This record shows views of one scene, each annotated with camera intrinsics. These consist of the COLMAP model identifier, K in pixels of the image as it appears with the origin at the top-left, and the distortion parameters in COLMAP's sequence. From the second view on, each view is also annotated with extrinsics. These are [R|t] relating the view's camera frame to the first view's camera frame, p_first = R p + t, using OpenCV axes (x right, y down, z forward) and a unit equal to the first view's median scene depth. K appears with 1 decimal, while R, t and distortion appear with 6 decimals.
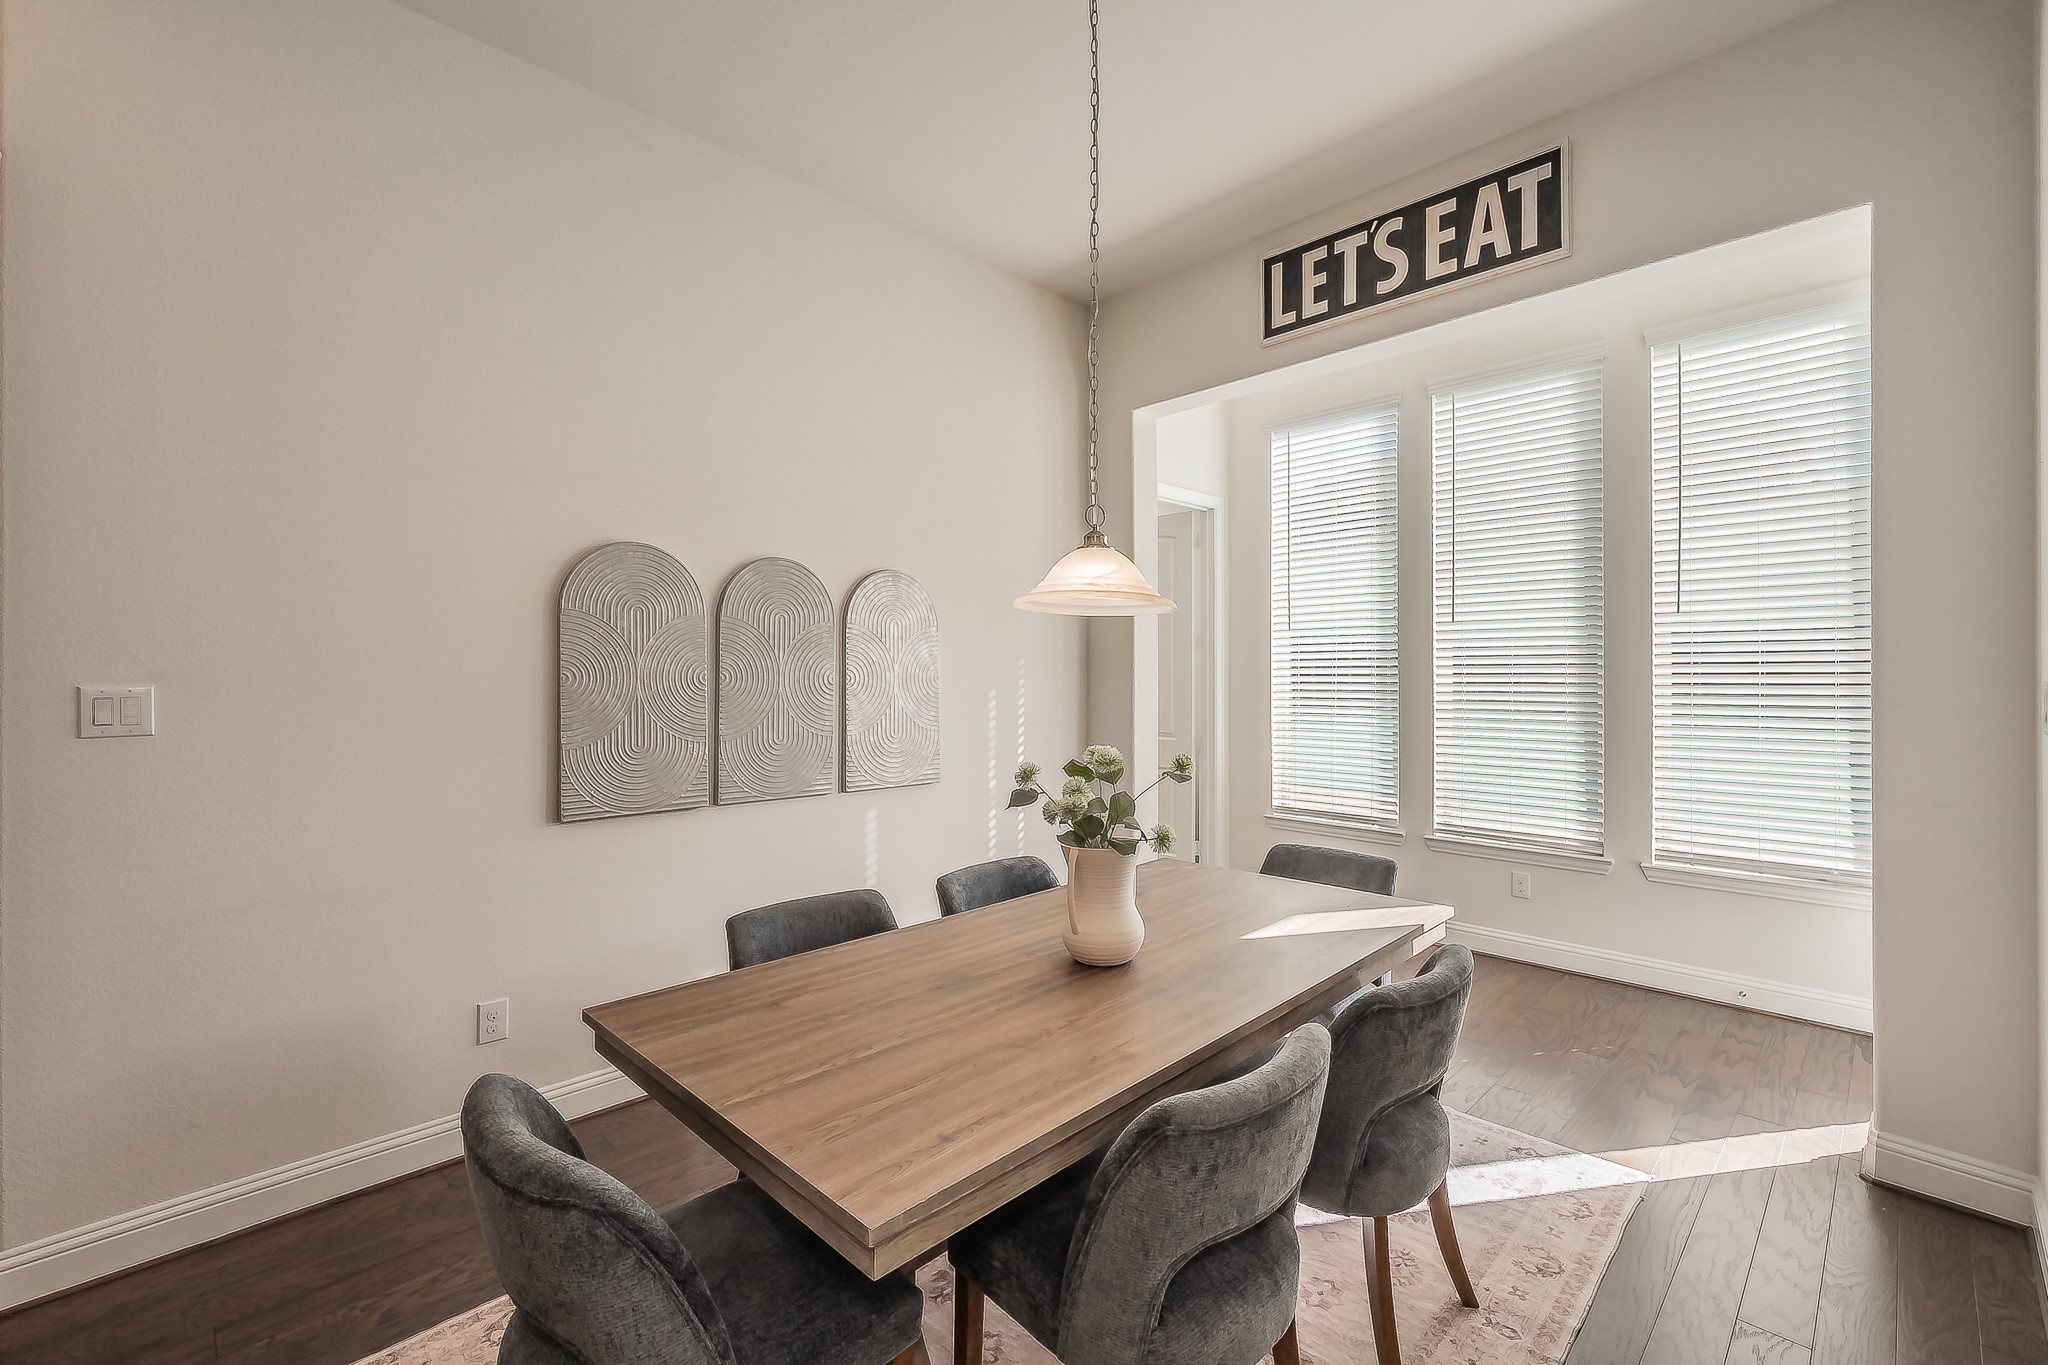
lens RADIAL K [[860.2, 0, 1035.8], [0, 860.2, 668.9], [0, 0, 1]] dist [-0.001330, -0.000060]
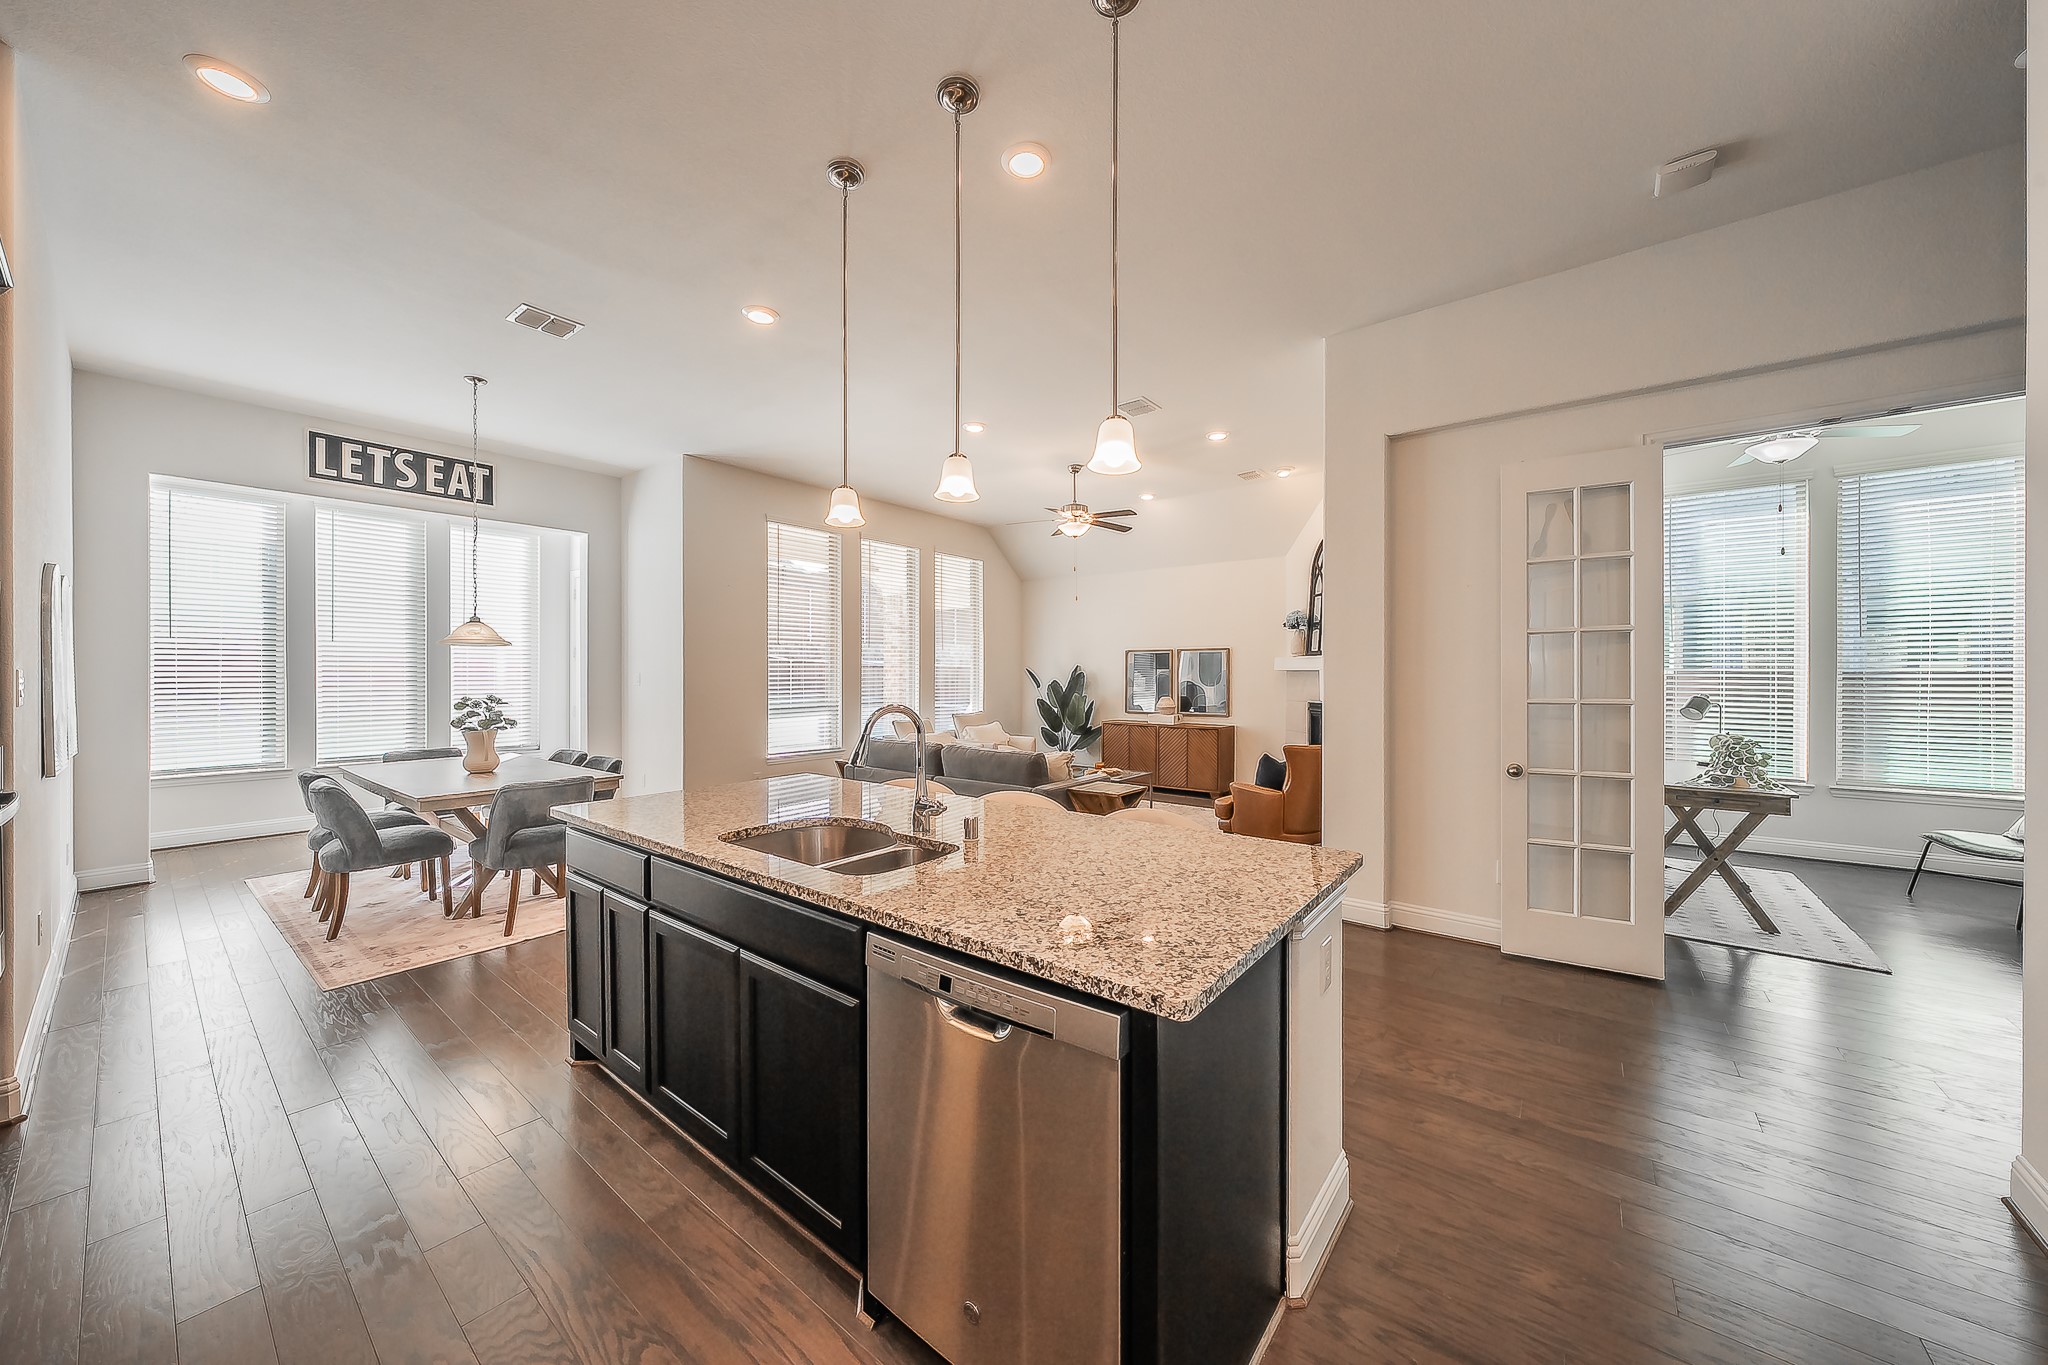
lens RADIAL K [[705.9, 0, 1020.6], [0, 705.9, 675.8], [0, 0, 1]] dist [-0.000125, 0.000051]
pose [[-0.123644, -0.004438, 0.992317, -1.451709], [0.000171, 0.999990, 0.004494, 0.009354], [-0.992327, 0.000726, -0.123642, -0.263200]]
